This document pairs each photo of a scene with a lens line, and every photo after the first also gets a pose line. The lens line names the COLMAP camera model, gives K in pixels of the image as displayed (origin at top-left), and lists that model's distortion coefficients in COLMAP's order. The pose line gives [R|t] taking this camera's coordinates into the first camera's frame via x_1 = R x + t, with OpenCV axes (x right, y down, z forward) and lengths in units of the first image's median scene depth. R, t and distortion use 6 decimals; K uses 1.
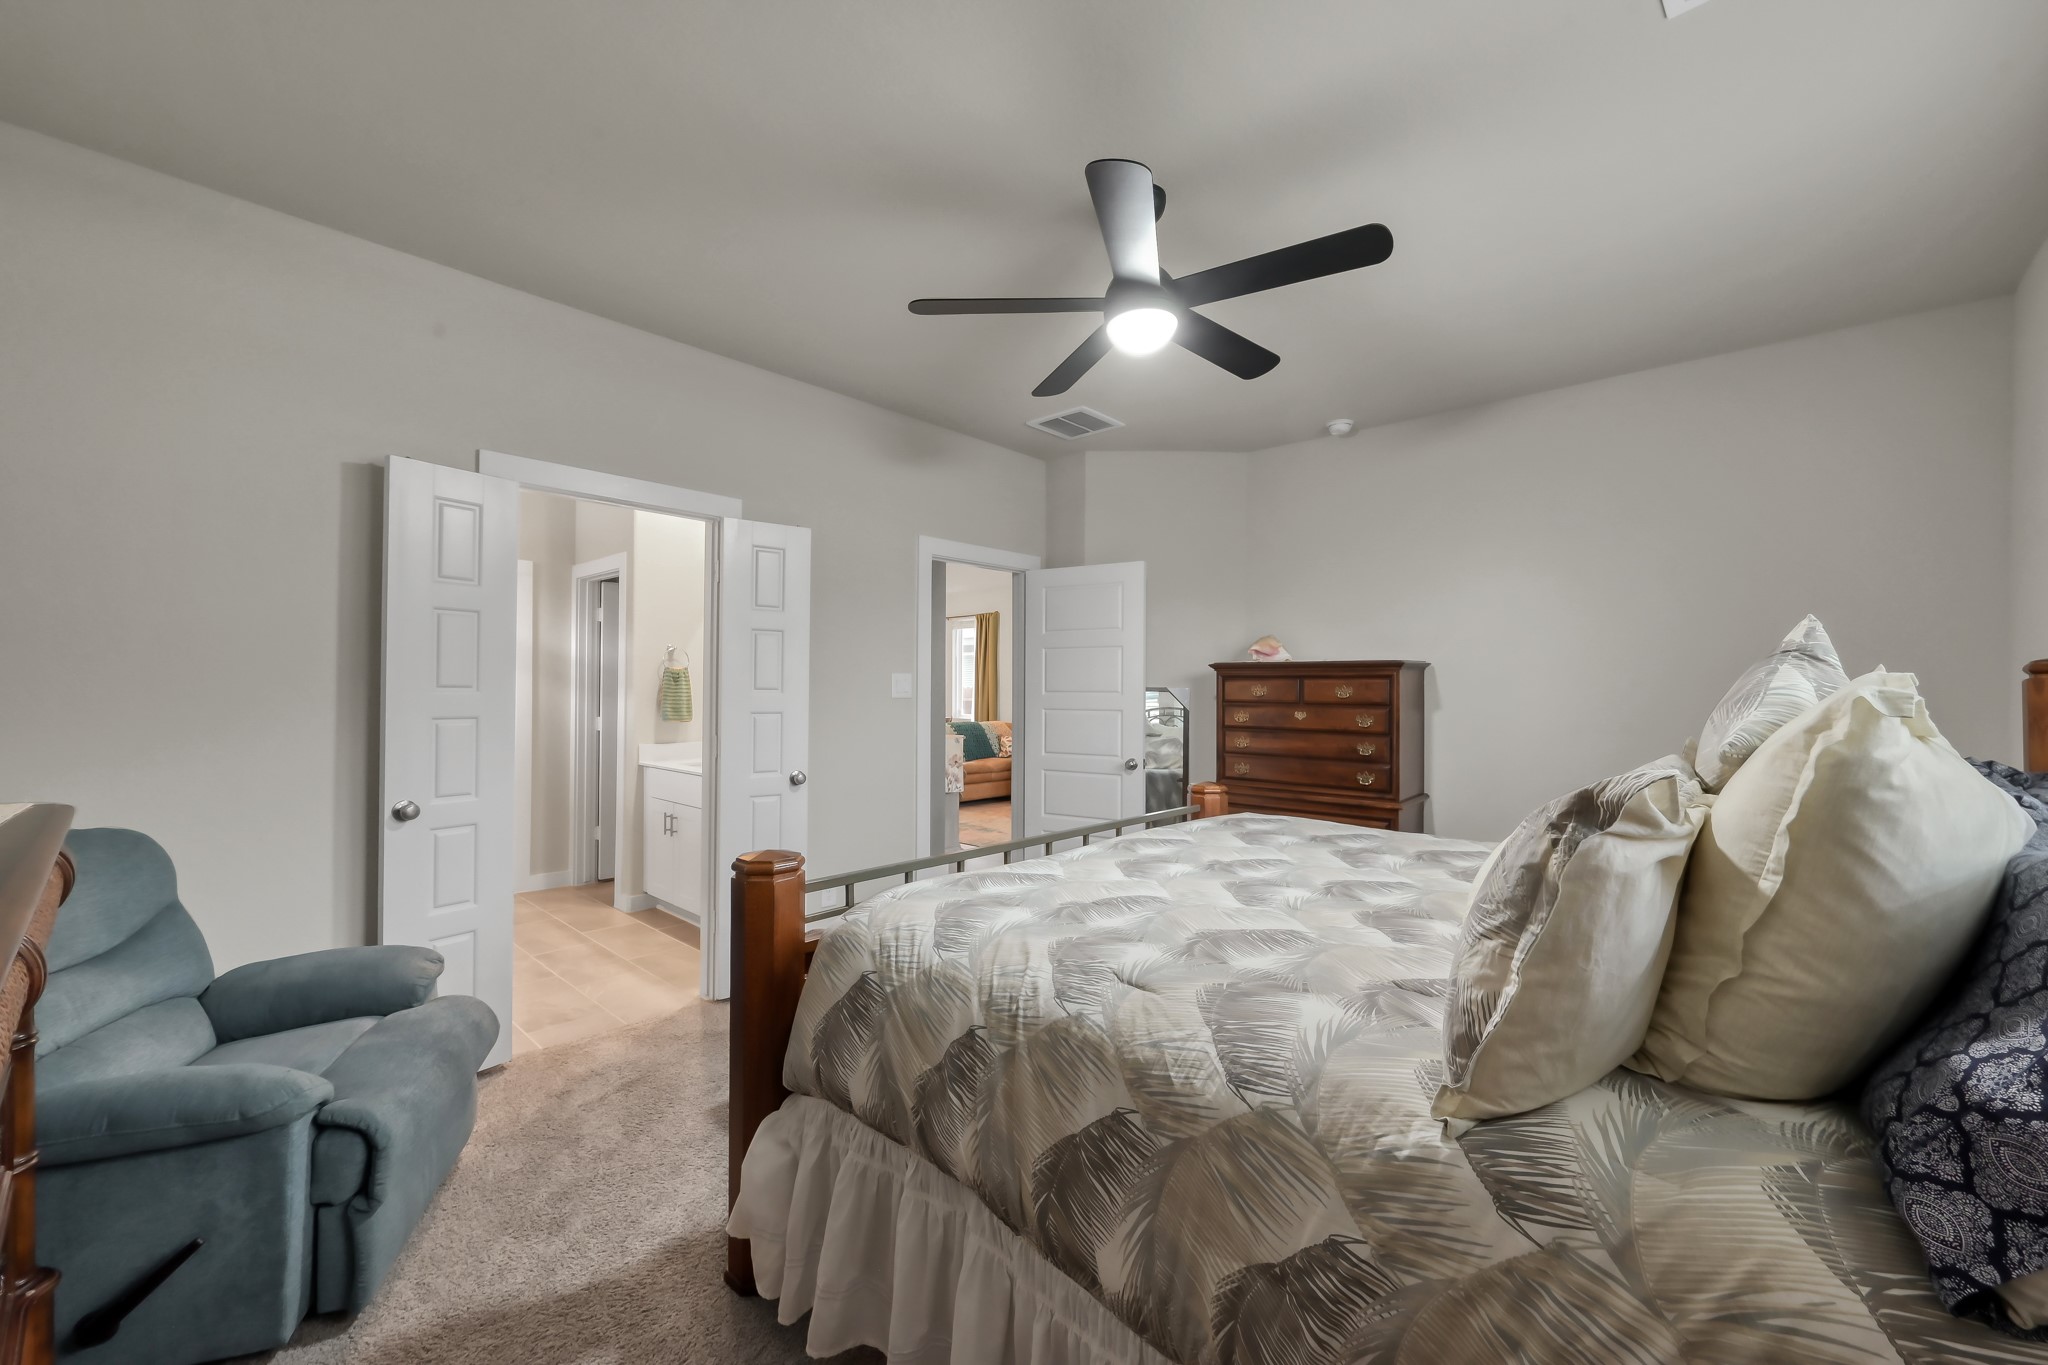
lens RADIAL K [[810.6, 0, 1034.8], [0, 810.6, 679.6], [0, 0, 1]] dist [-0.000613, -0.000065]
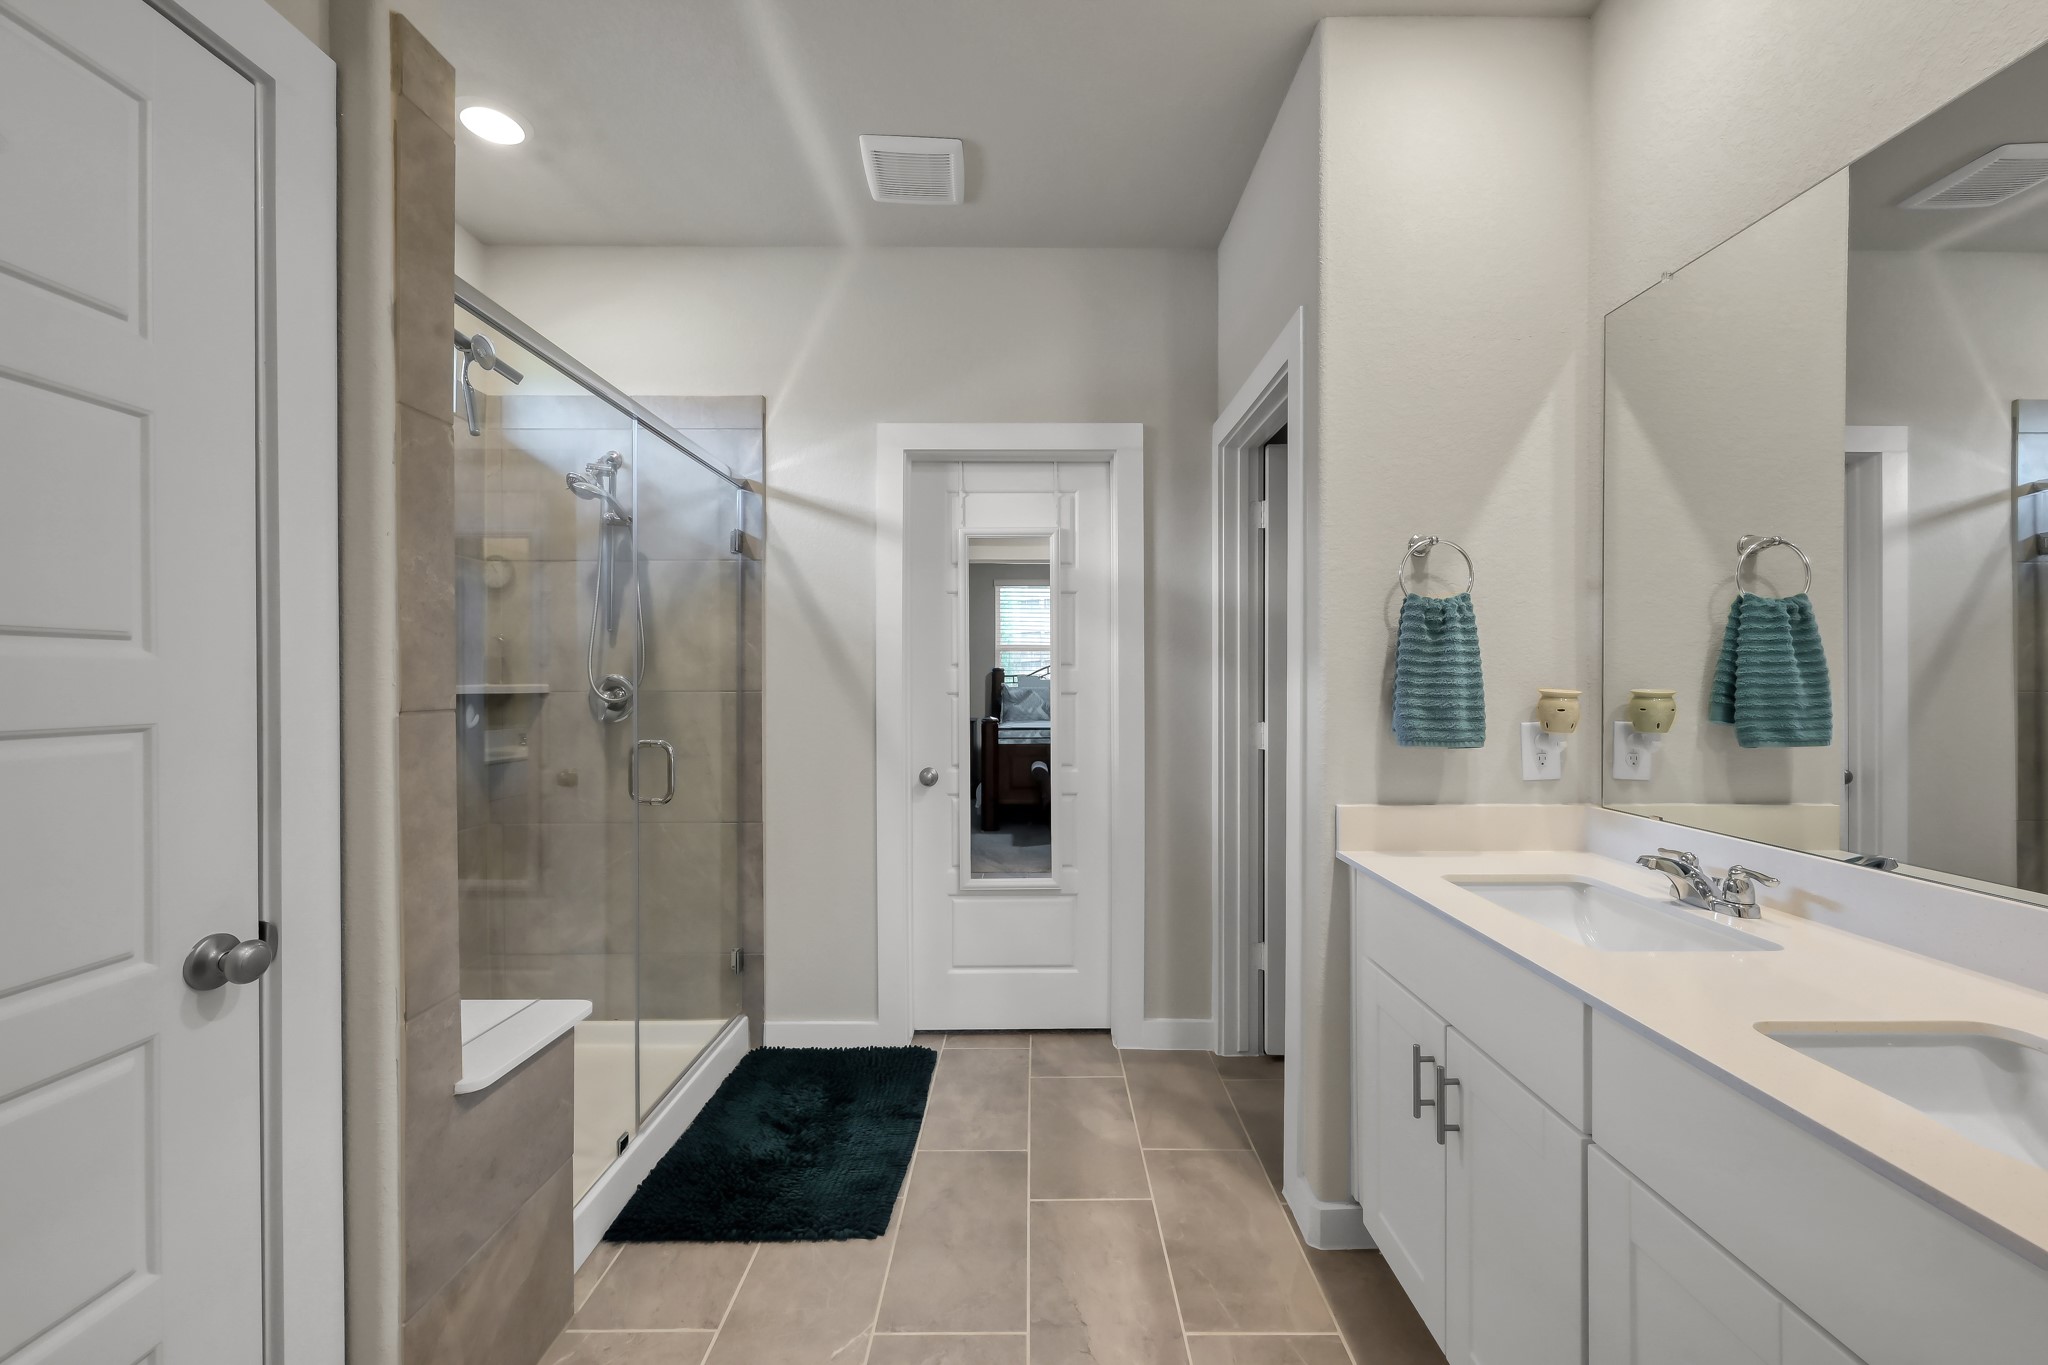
lens RADIAL K [[810.6, 0, 1035.0], [0, 810.6, 681.2], [0, 0, 1]] dist [-0.000613, -0.000065]
pose [[0.679186, -0.003776, -0.733957, -0.298054], [0.008425, 0.999961, 0.002652, 0.020408], [0.733918, -0.007985, 0.679191, 0.622608]]
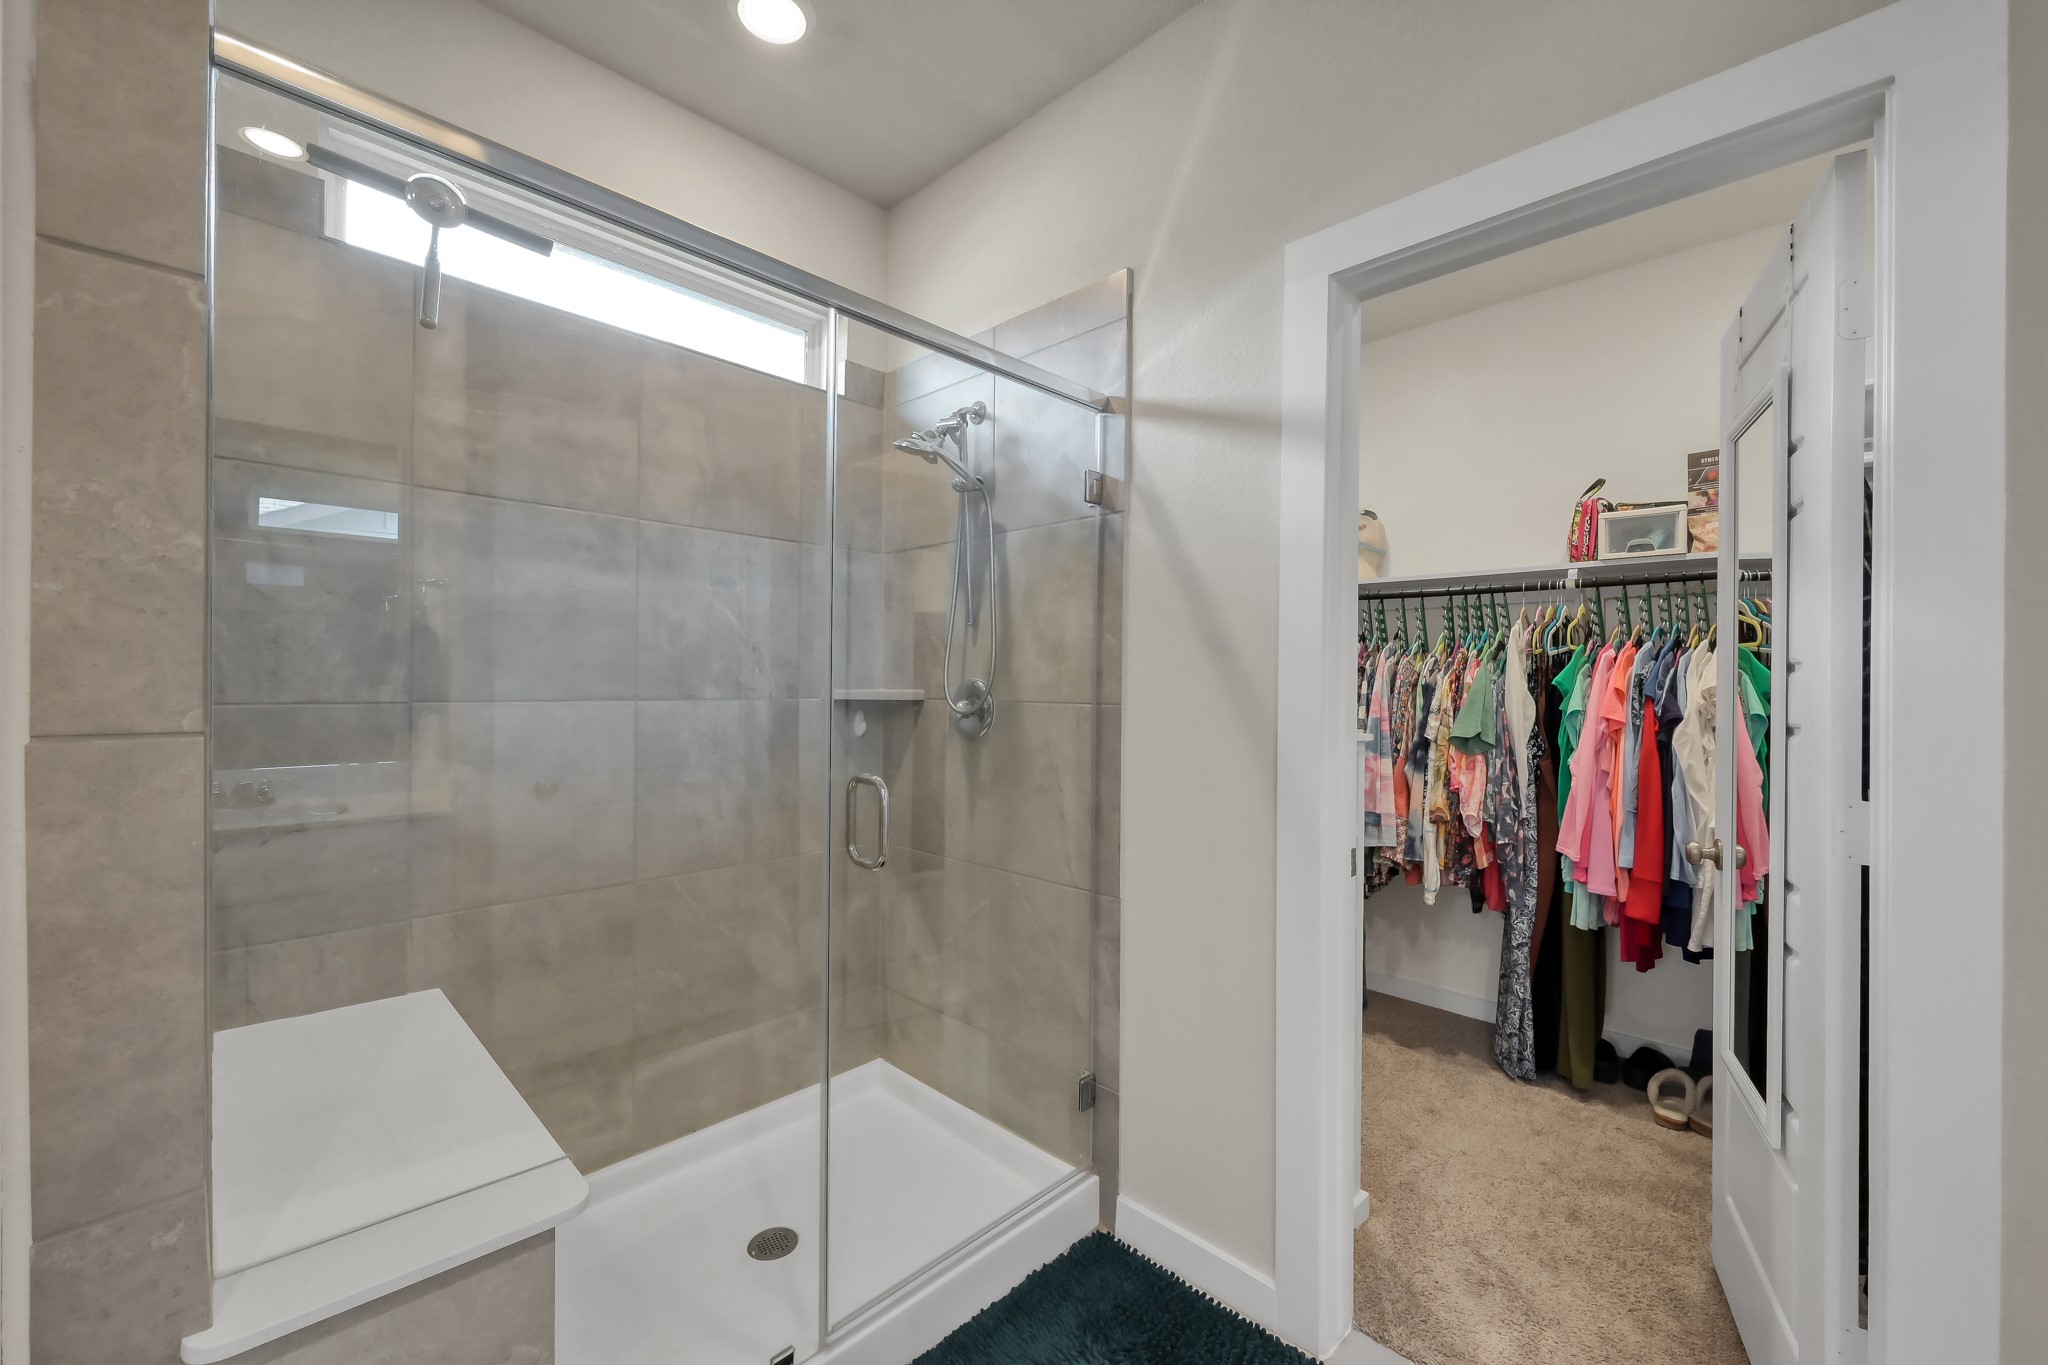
lens RADIAL K [[810.6, 0, 1025.5], [0, 810.6, 681.7], [0, 0, 1]] dist [-0.000613, -0.000065]
pose [[-0.026312, -0.005540, -0.999638, -0.452962], [-0.004234, 0.999976, -0.005430, 0.018657], [0.999645, 0.004090, -0.026335, 0.824663]]
